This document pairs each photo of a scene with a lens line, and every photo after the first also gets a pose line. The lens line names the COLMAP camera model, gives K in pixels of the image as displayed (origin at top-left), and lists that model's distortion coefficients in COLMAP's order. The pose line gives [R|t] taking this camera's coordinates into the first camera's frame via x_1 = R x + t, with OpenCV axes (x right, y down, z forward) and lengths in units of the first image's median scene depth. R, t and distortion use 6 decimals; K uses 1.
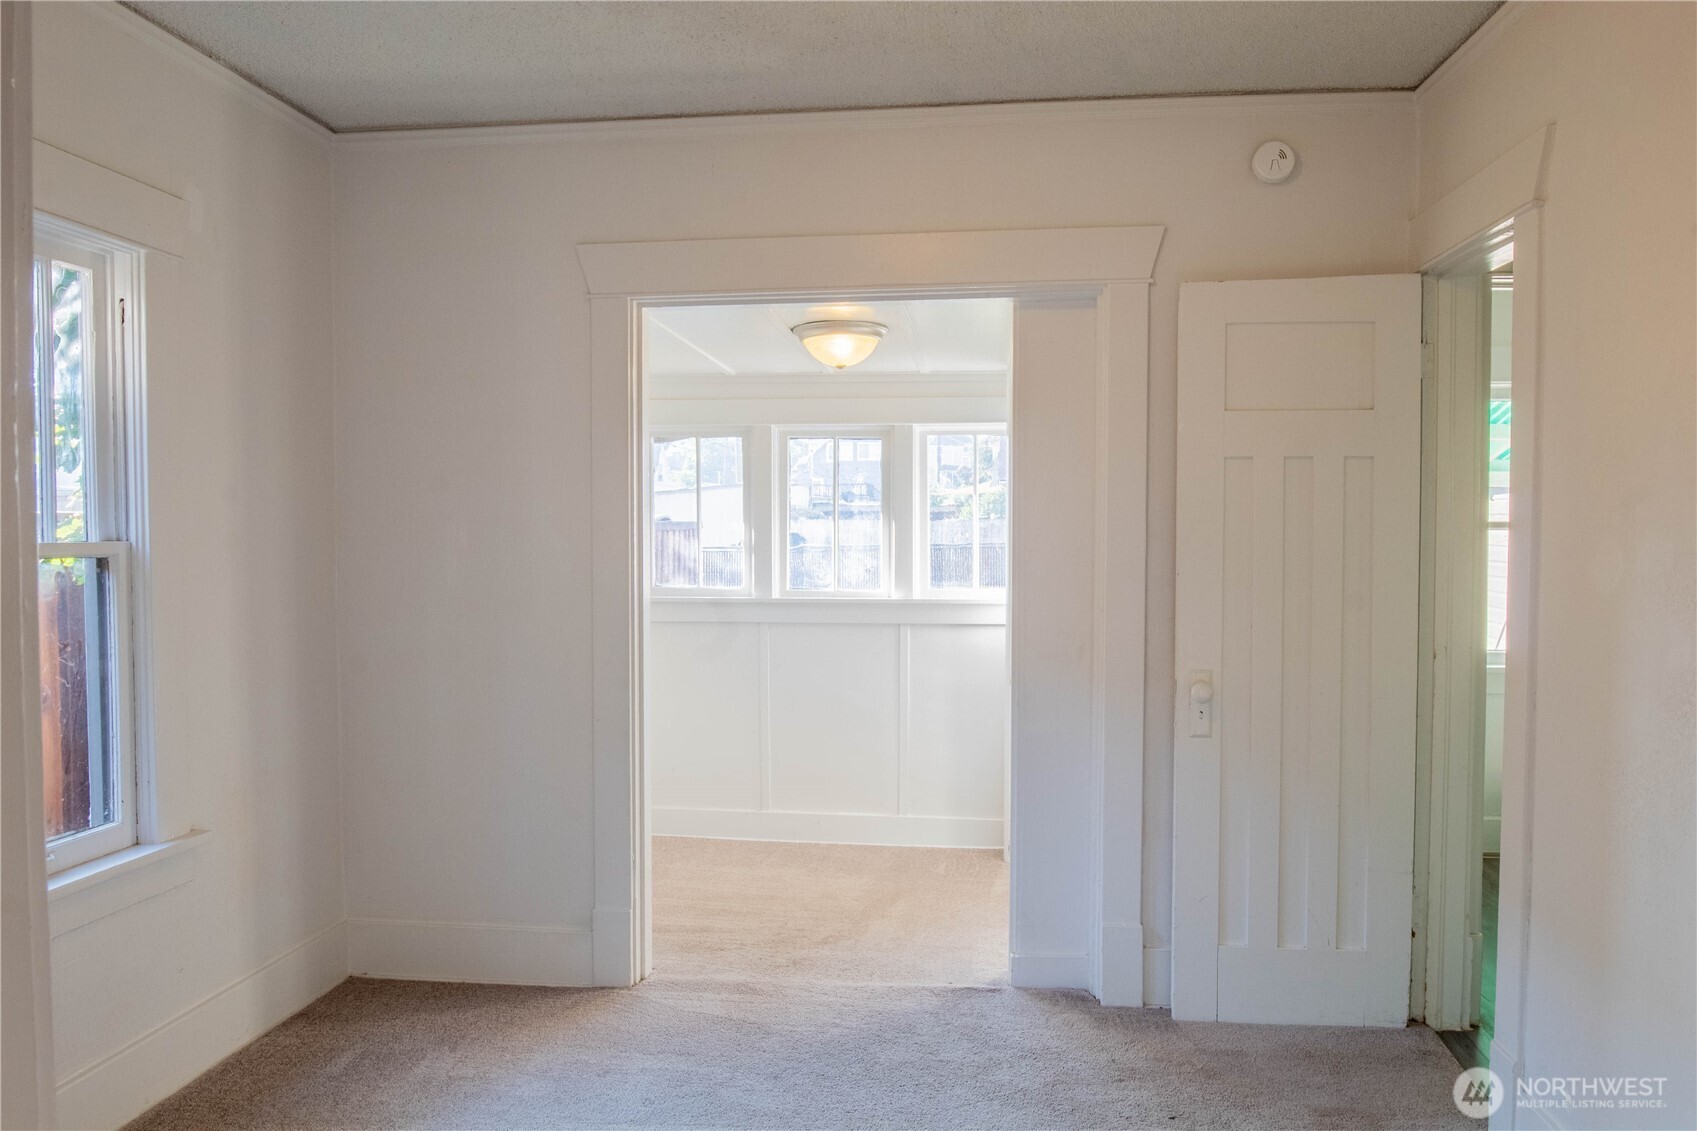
lens RADIAL K [[1259.8, 0, 849.8], [0, 1259.8, 575.1], [0, 0, 1]] dist [-0.031139, -0.001955]
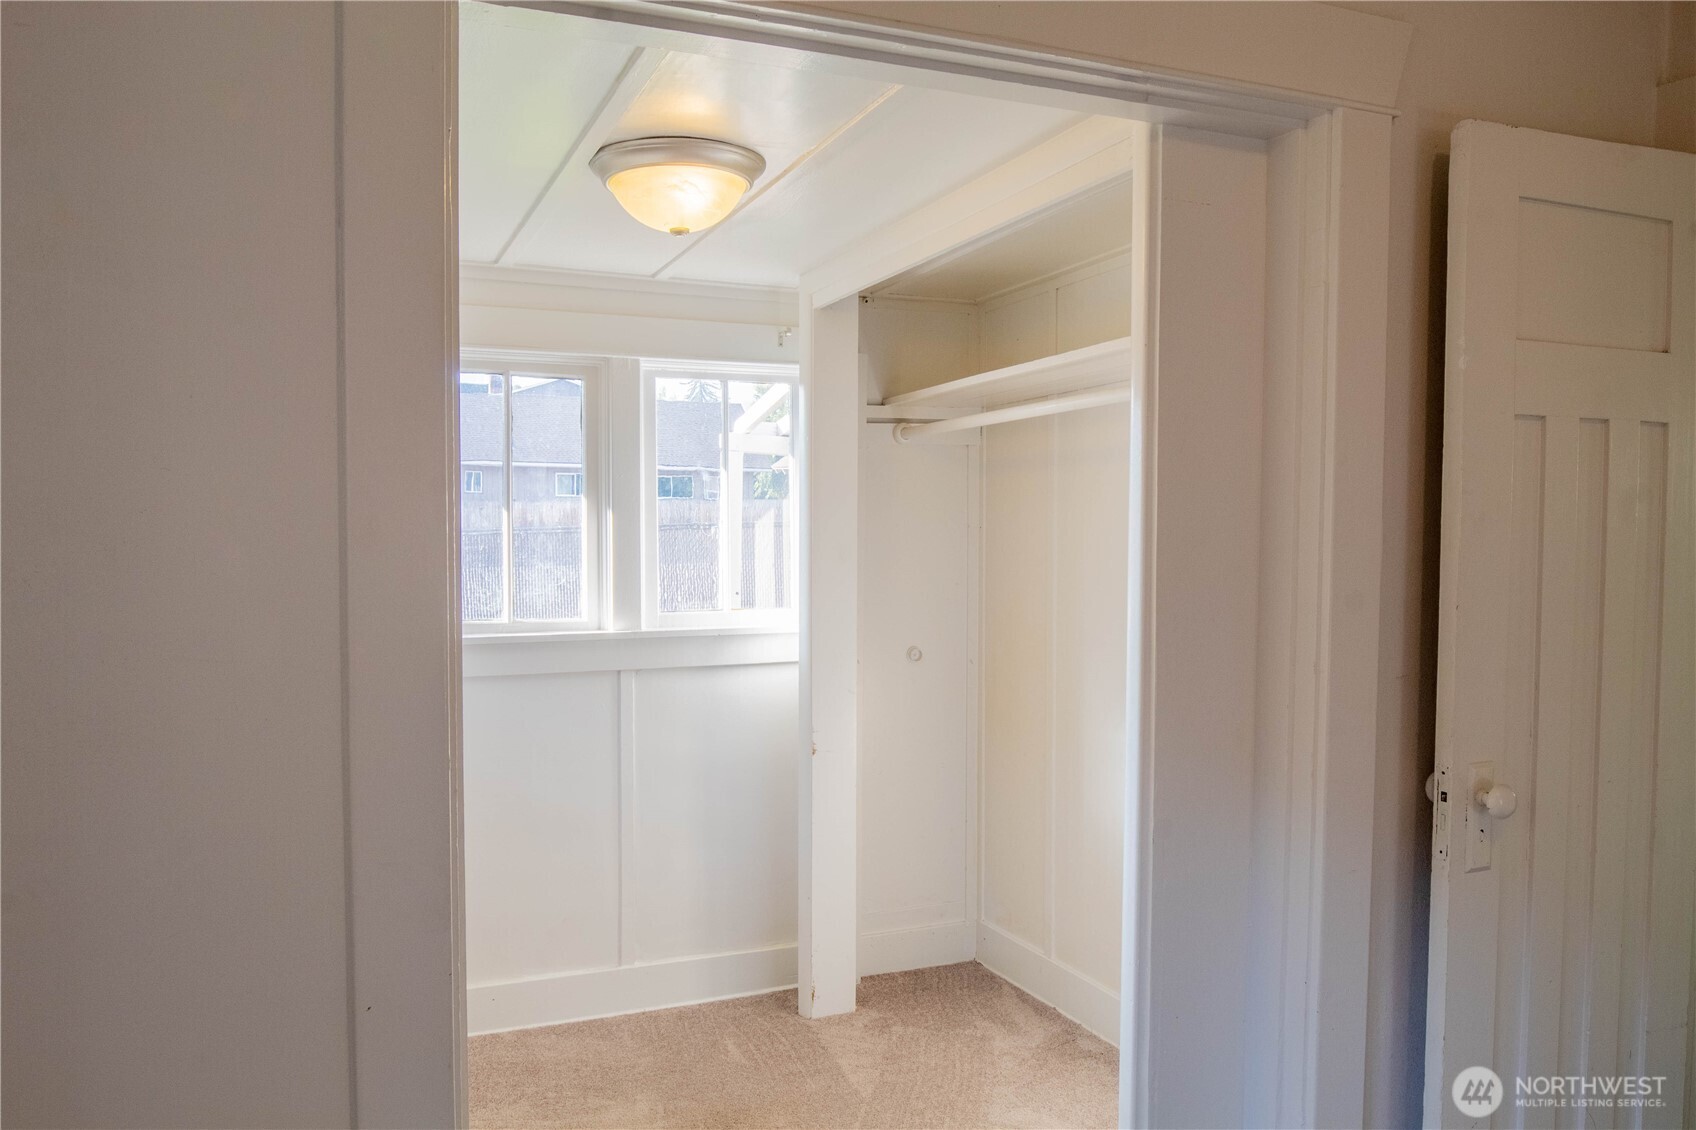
lens RADIAL K [[1259.1, 0, 847.1], [0, 1259.1, 580.8], [0, 0, 1]] dist [-0.031139, -0.001955]
pose [[0.865111, -0.023591, 0.501025, -0.263361], [0.014672, 0.999656, 0.021734, -0.027717], [-0.501366, -0.011451, 0.865160, 0.574830]]
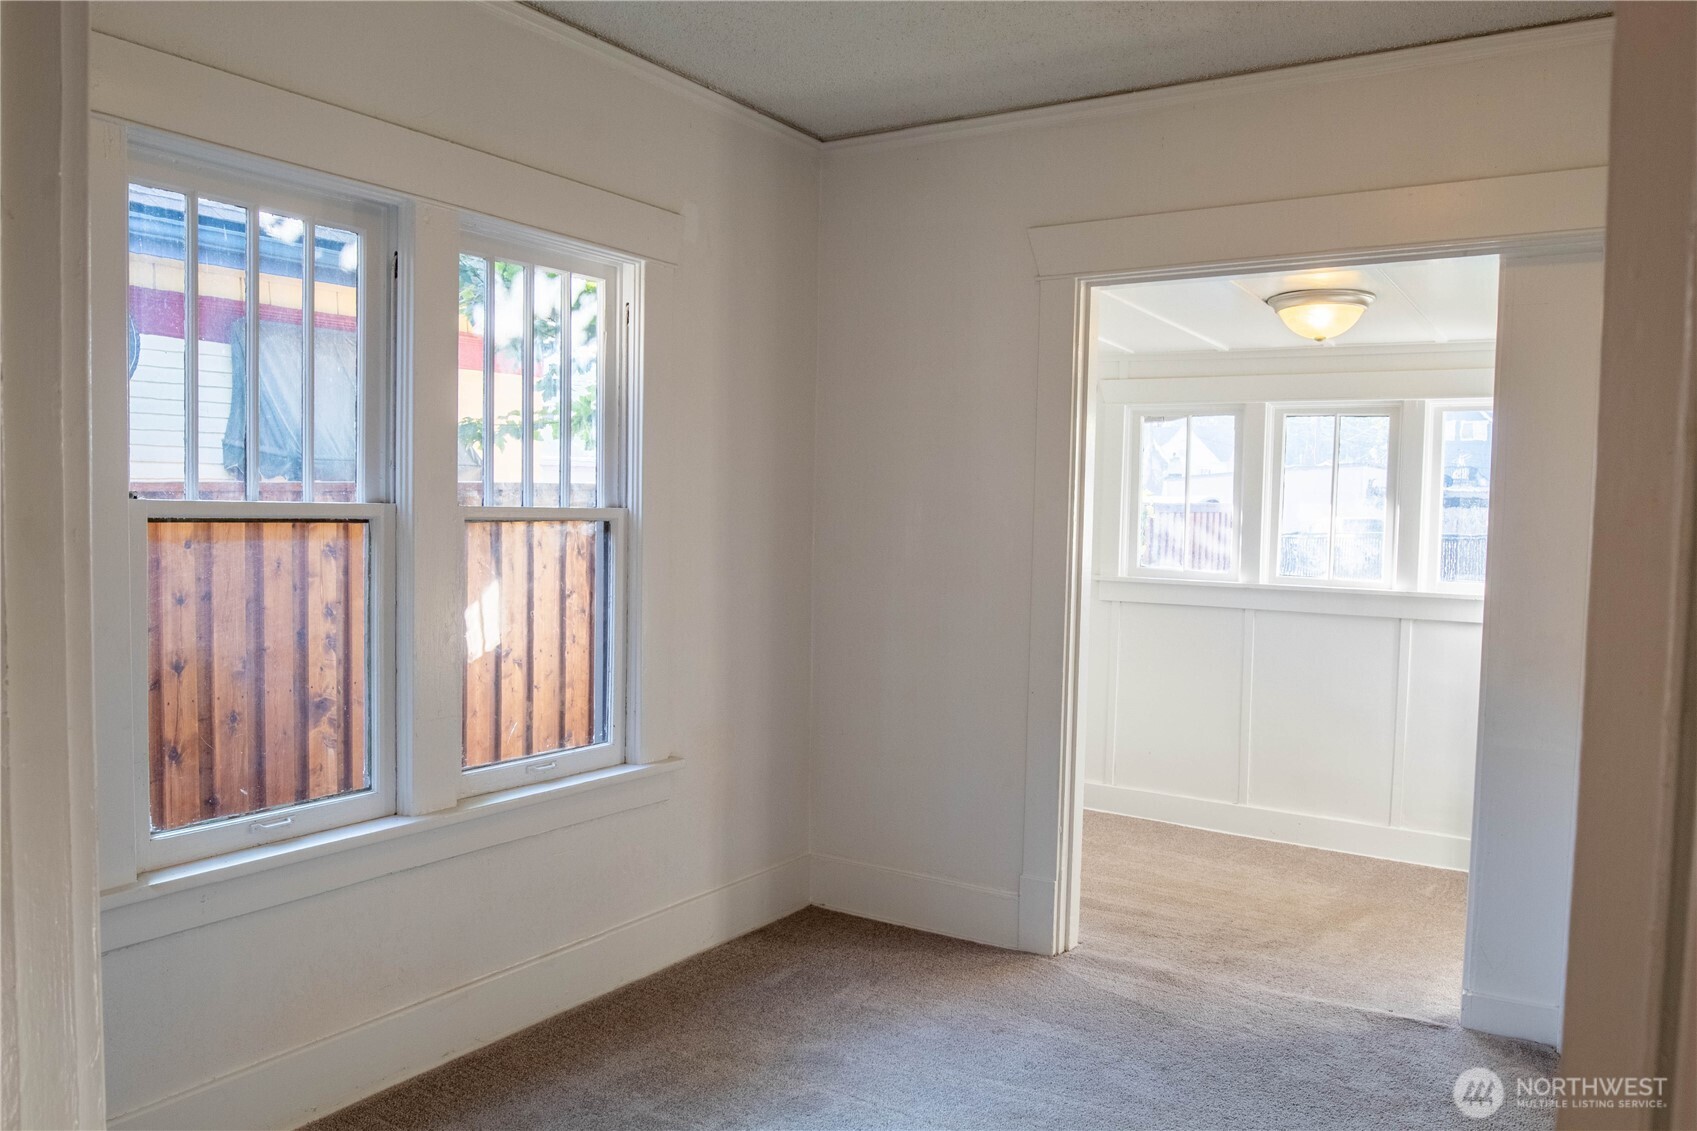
lens RADIAL K [[1259.8, 0, 848.4], [0, 1259.8, 575.1], [0, 0, 1]] dist [-0.031139, -0.001955]
pose [[0.899652, 0.043271, -0.434458, 0.106433], [-0.036475, 0.999047, 0.023973, 0.000101], [0.435081, -0.005721, 0.900373, 0.010659]]
